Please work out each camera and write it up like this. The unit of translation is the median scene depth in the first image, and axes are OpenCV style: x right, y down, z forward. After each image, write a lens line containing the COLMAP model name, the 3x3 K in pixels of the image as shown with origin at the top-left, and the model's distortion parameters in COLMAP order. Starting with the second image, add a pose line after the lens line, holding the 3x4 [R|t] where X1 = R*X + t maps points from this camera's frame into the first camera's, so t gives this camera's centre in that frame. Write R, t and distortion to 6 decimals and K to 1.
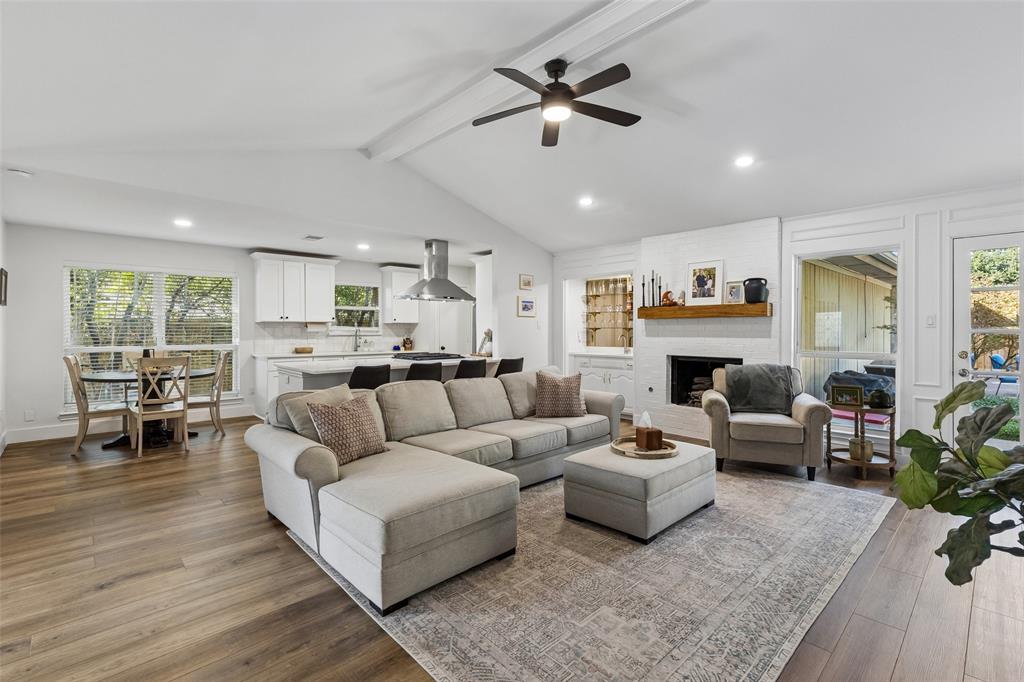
lens RADIAL K [[472.0, 0, 515.0], [0, 472.0, 328.1], [0, 0, 1]] dist [0.001122, -0.000041]
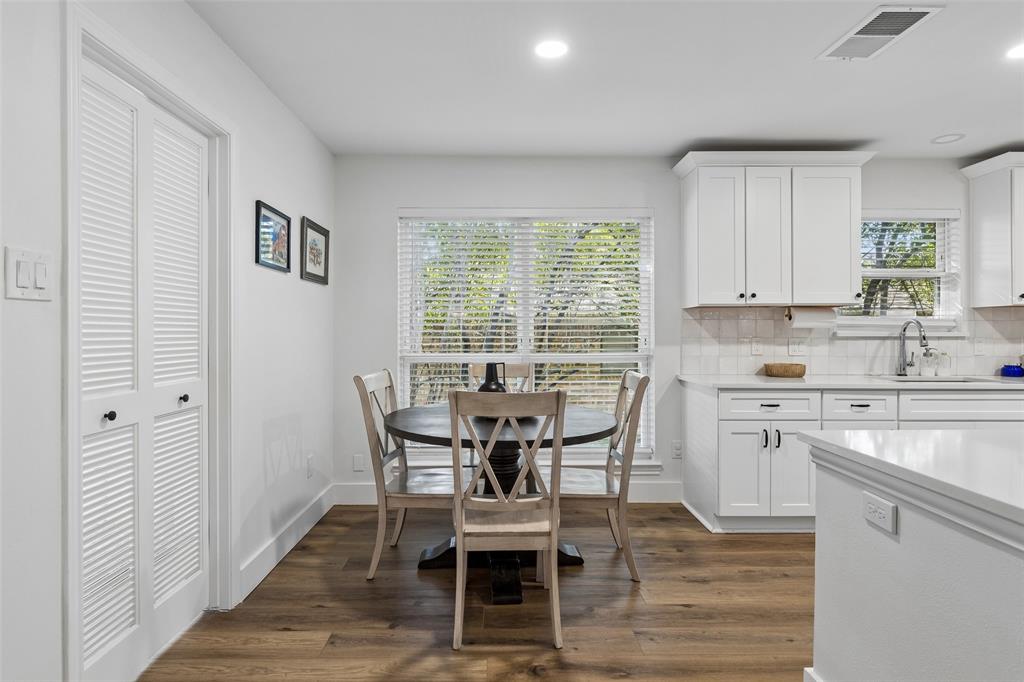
lens RADIAL K [[532.8, 0, 510.0], [0, 532.8, 328.1], [0, 0, 1]] dist [0.000867, 0.000116]
pose [[0.742479, -0.002751, -0.669863, -0.309458], [0.002678, 0.999996, -0.001138, 0.007560], [0.669864, -0.000949, 0.742484, 0.467242]]
